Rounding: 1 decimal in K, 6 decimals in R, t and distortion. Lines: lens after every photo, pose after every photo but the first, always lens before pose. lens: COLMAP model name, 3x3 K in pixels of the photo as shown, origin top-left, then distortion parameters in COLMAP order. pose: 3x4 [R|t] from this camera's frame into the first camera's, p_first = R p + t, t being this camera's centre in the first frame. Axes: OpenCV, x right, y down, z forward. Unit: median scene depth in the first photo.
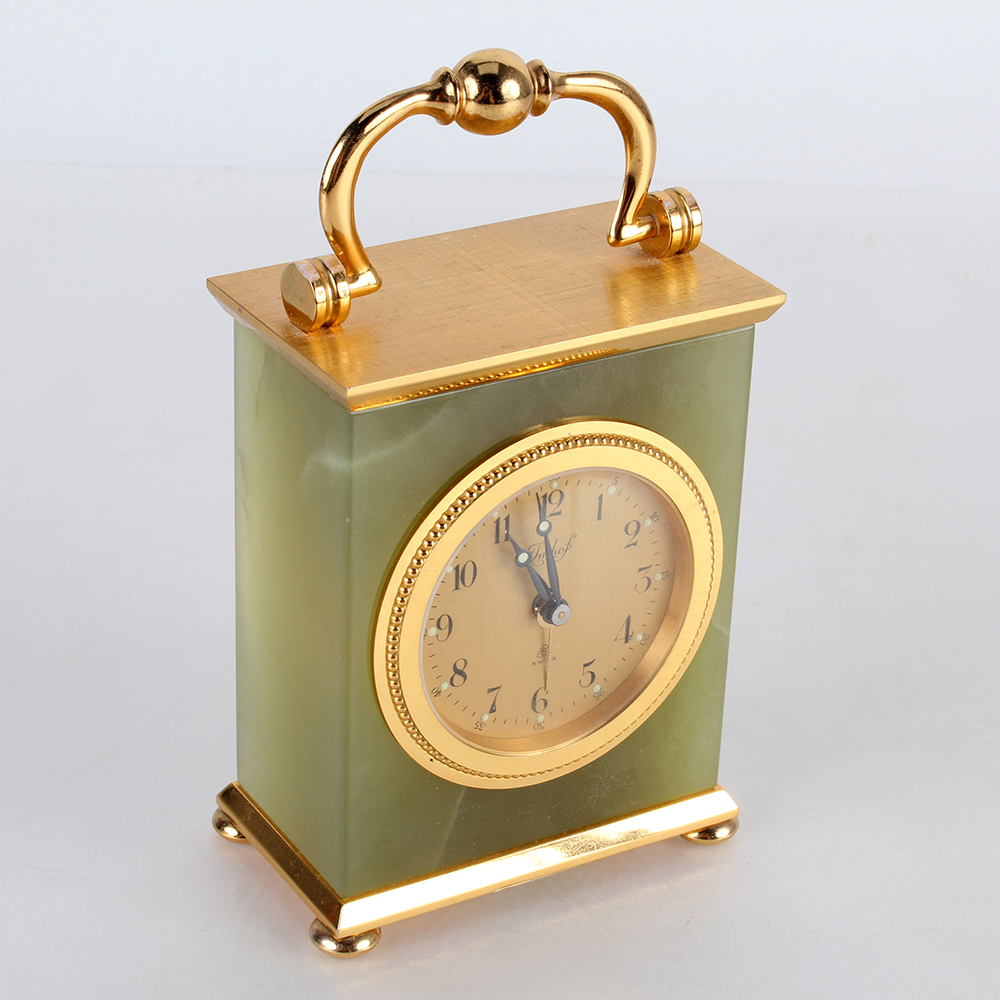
lens RADIAL K [[2606.1, 0, 498.5], [0, 2606.1, 498.0], [0, 0, 1]] dist [0.040649, 0.000000]
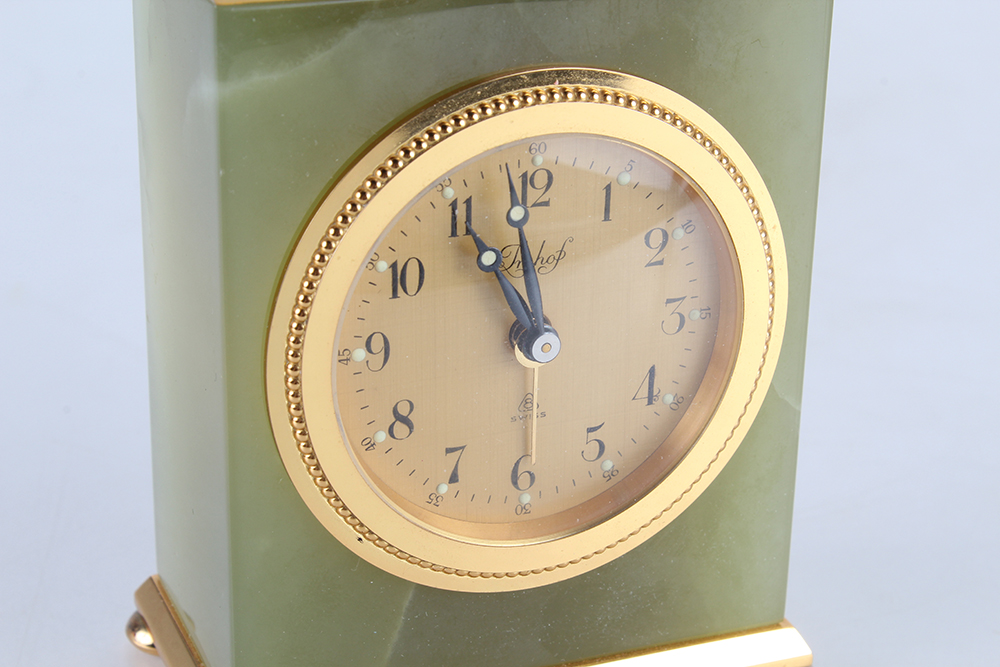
lens RADIAL K [[2154.9, 0, 505.4], [0, 2154.9, 328.6], [0, 0, 1]] dist [0.082811, 0.000000]
pose [[0.989080, 0.044897, -0.140373, 0.095952], [-0.055561, 0.995783, -0.073001, 0.083336], [0.136504, 0.080003, 0.987404, 0.404604]]
